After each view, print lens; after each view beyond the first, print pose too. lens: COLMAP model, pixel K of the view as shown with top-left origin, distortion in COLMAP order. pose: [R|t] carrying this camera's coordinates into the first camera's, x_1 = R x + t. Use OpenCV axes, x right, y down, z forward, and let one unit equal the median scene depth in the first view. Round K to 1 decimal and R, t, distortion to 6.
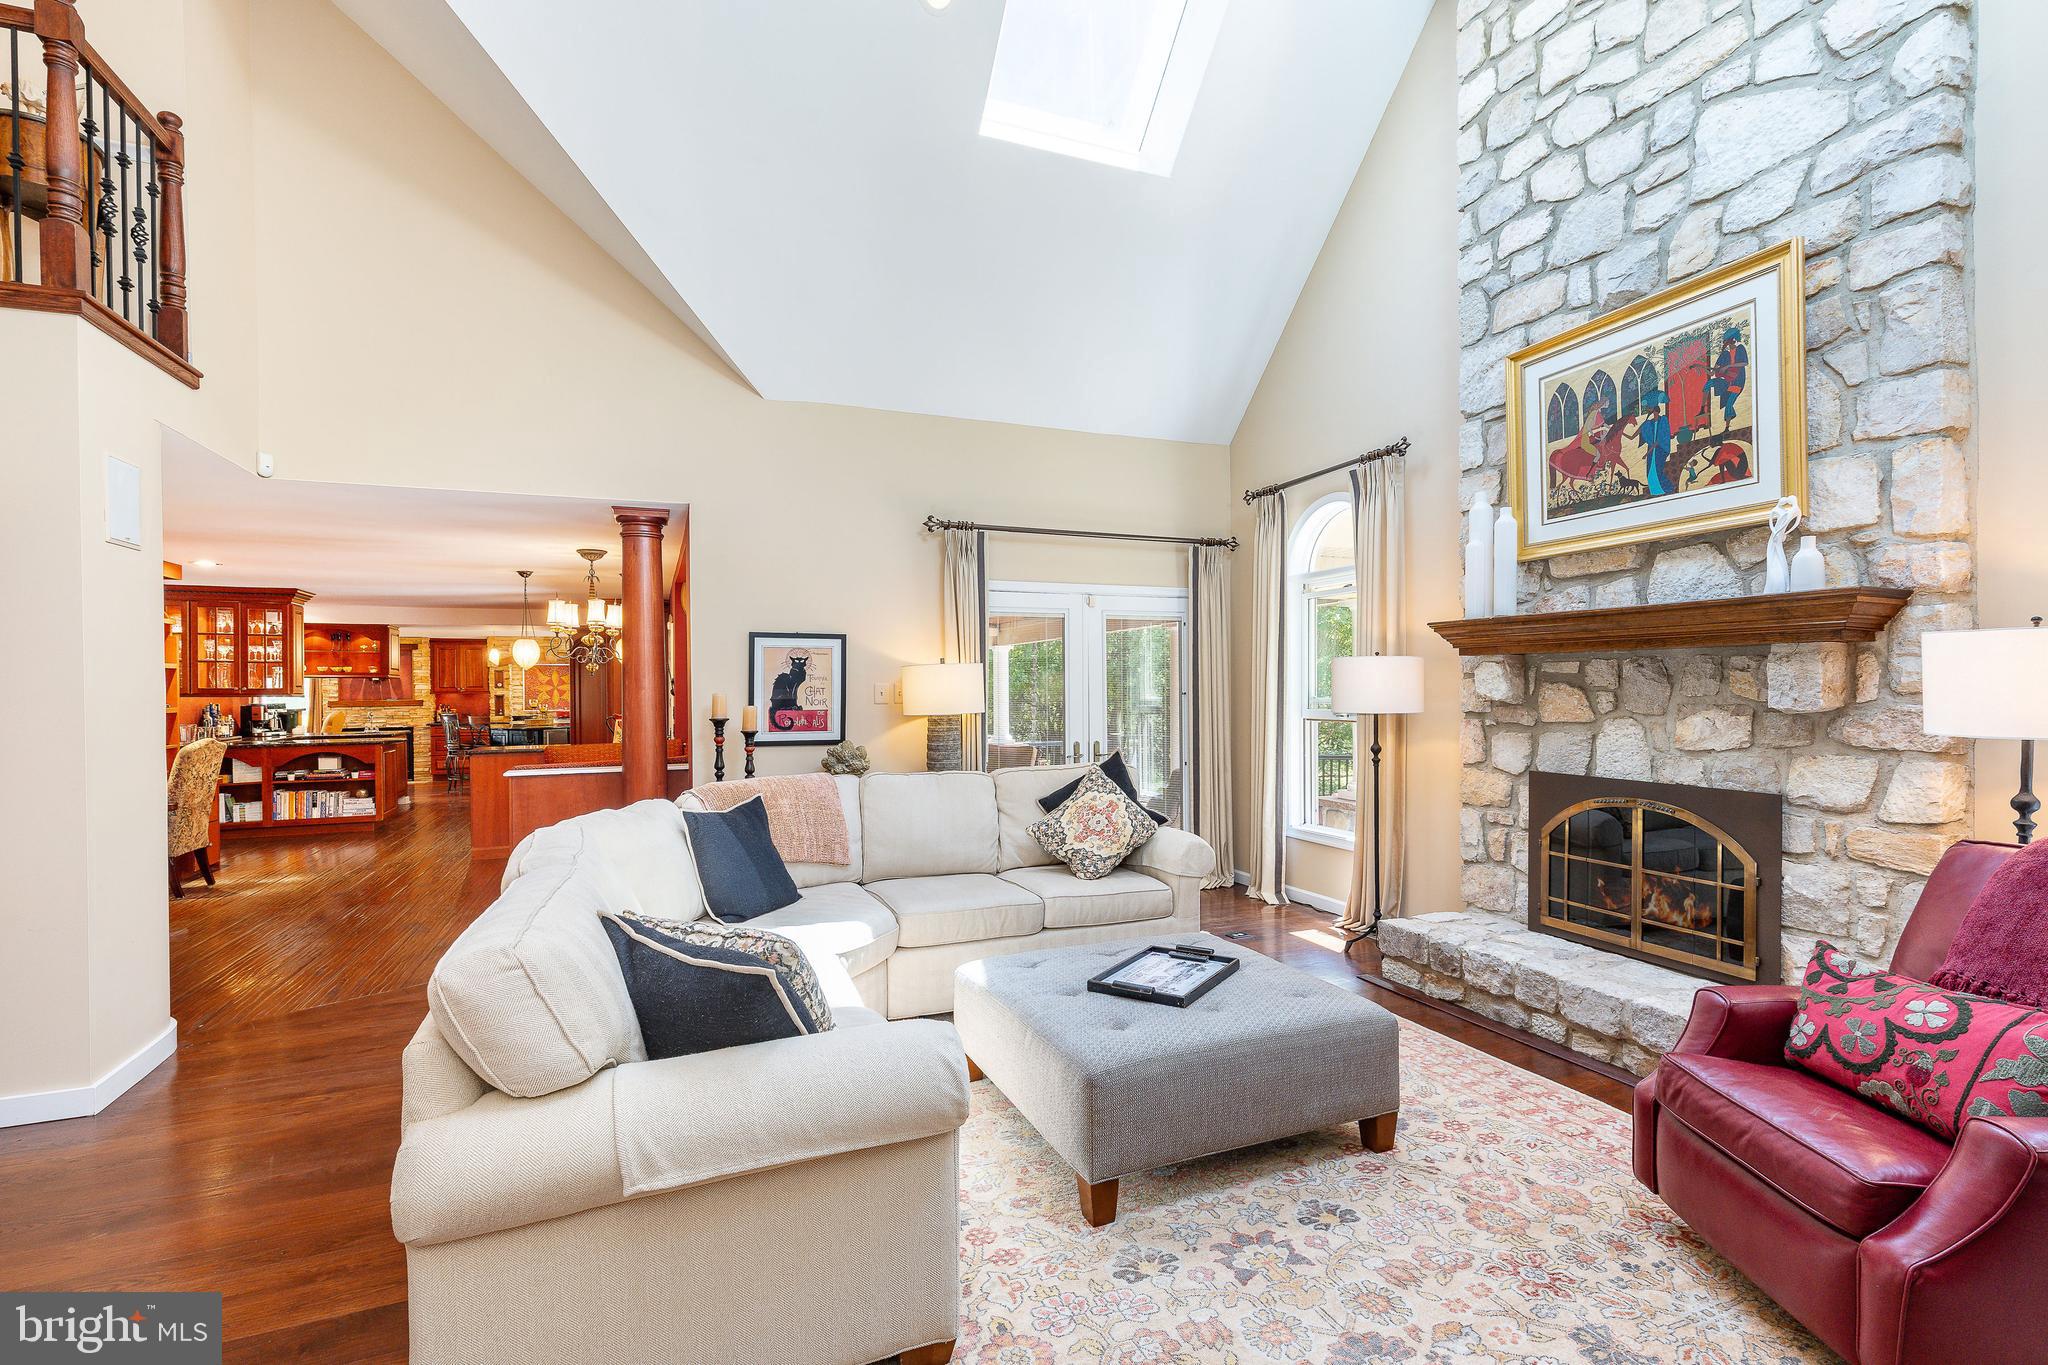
lens RADIAL K [[929.1, 0, 1027.6], [0, 929.1, 688.8], [0, 0, 1]] dist [0.001510, 0.000130]
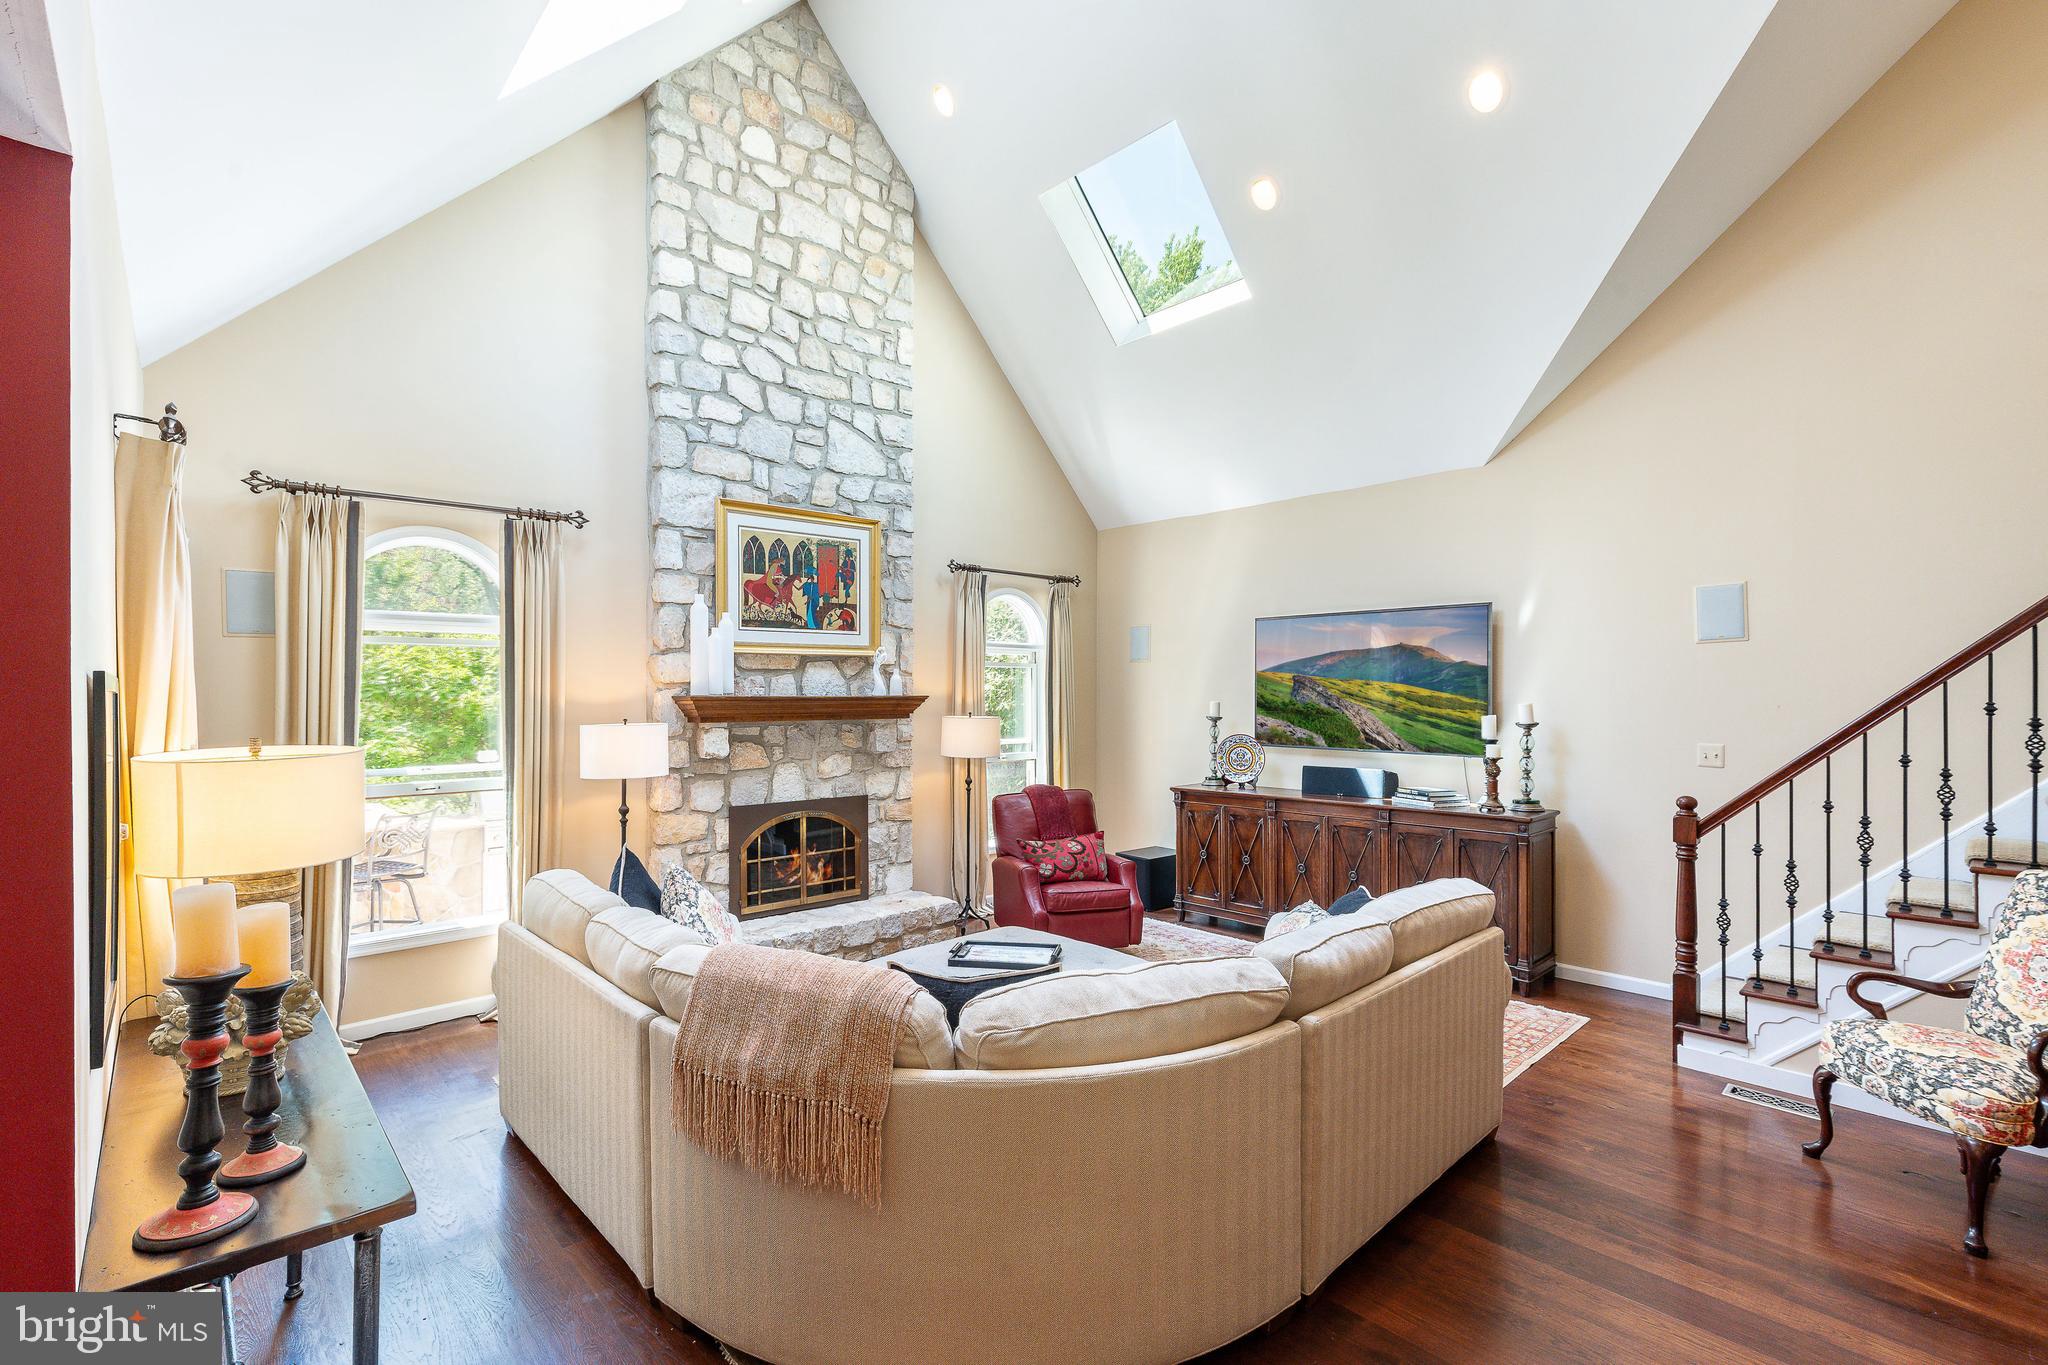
lens RADIAL K [[912.9, 0, 1024.0], [0, 912.9, 682.5], [0, 0, 1]] dist [0.001532, 0.000342]
pose [[-0.365873, 0.016421, 0.930520, -0.978310], [0.003102, 0.999860, -0.016425, -0.080281], [-0.930660, -0.003123, -0.365872, 1.221548]]
